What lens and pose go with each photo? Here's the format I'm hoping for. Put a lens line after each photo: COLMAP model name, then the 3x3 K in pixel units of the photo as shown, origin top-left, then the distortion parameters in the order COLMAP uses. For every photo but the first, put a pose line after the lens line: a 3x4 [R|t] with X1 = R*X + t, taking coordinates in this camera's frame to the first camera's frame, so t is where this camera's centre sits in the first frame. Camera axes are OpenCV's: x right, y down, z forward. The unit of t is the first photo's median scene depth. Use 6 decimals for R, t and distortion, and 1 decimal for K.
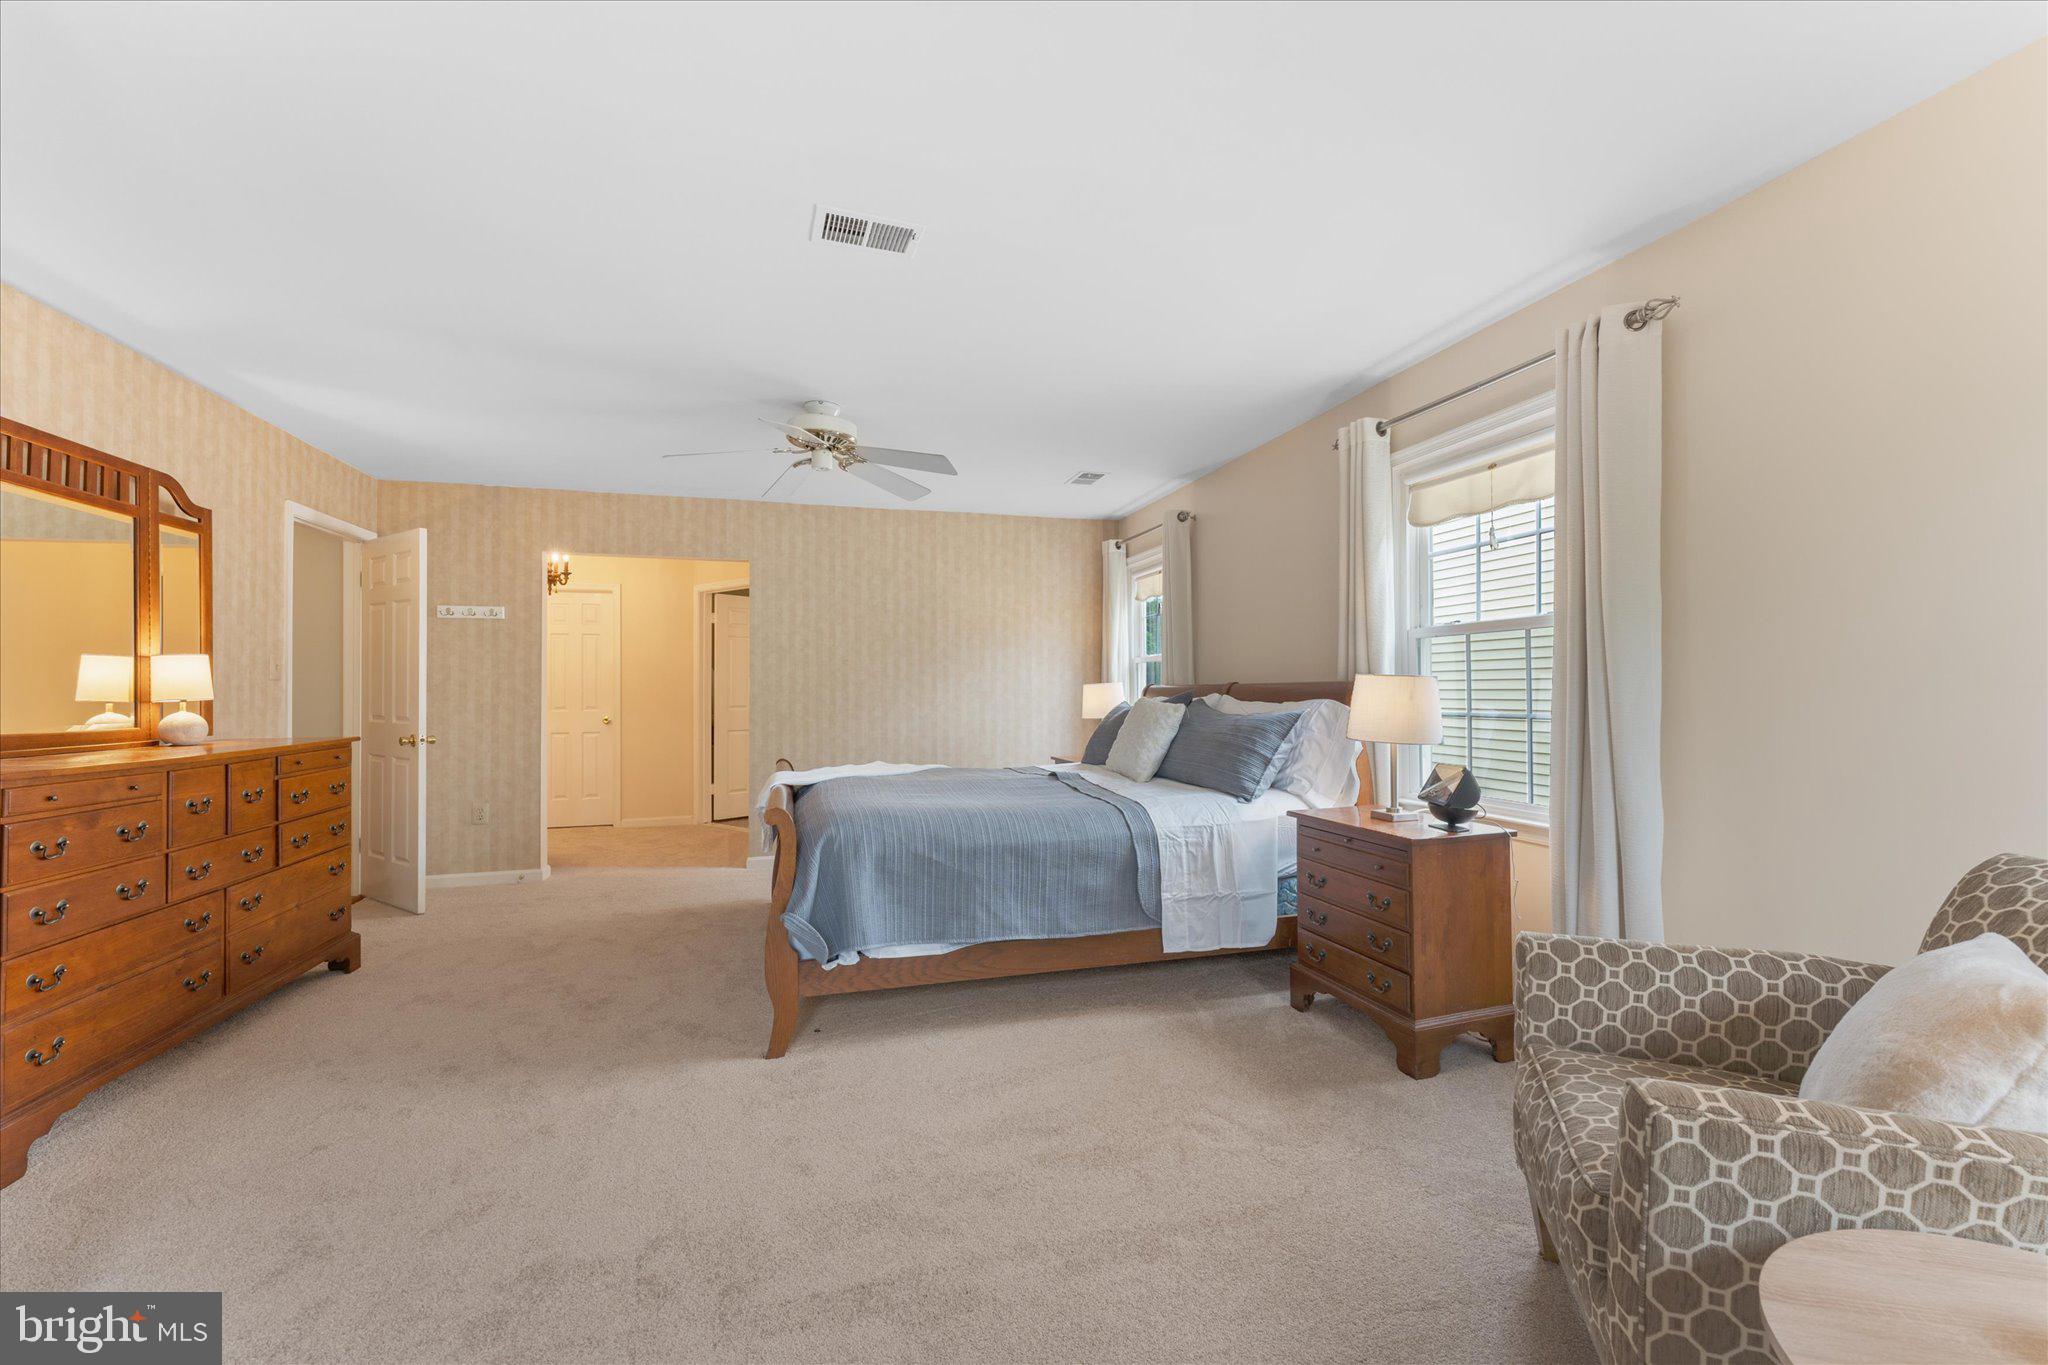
lens RADIAL K [[808.9, 0, 1015.1], [0, 808.9, 685.0], [0, 0, 1]] dist [0.002389, -0.000652]
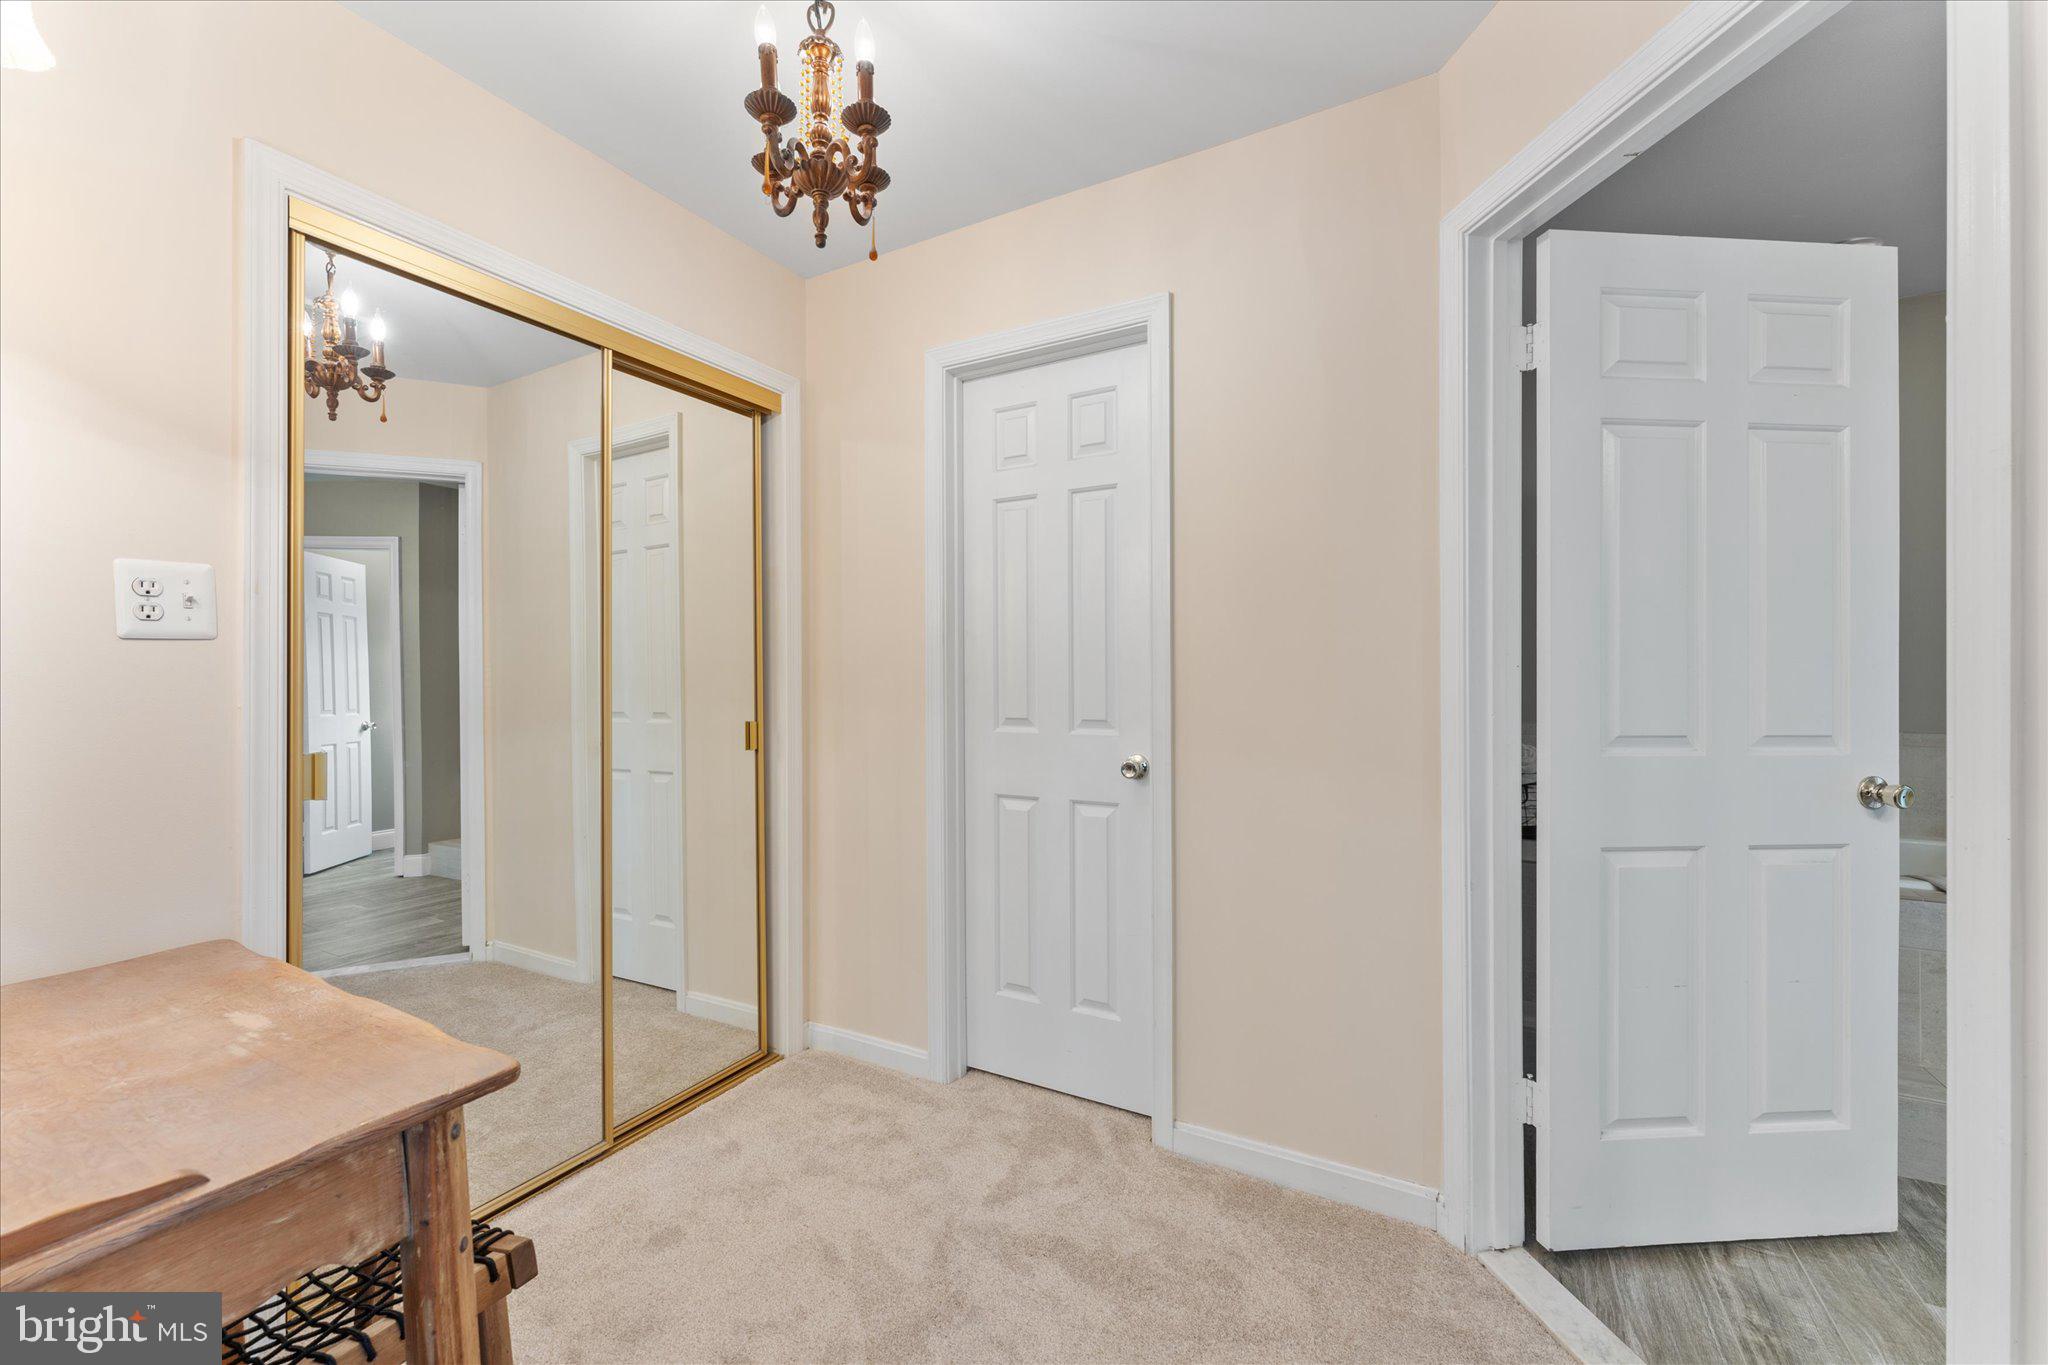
lens RADIAL K [[808.9, 0, 1012.4], [0, 808.9, 682.1], [0, 0, 1]] dist [0.002389, -0.000652]
pose [[0.718062, 0.003929, -0.695968, -0.324473], [0.007303, 0.999886, 0.013179, 0.007367], [0.695941, -0.014546, 0.717952, 0.747737]]
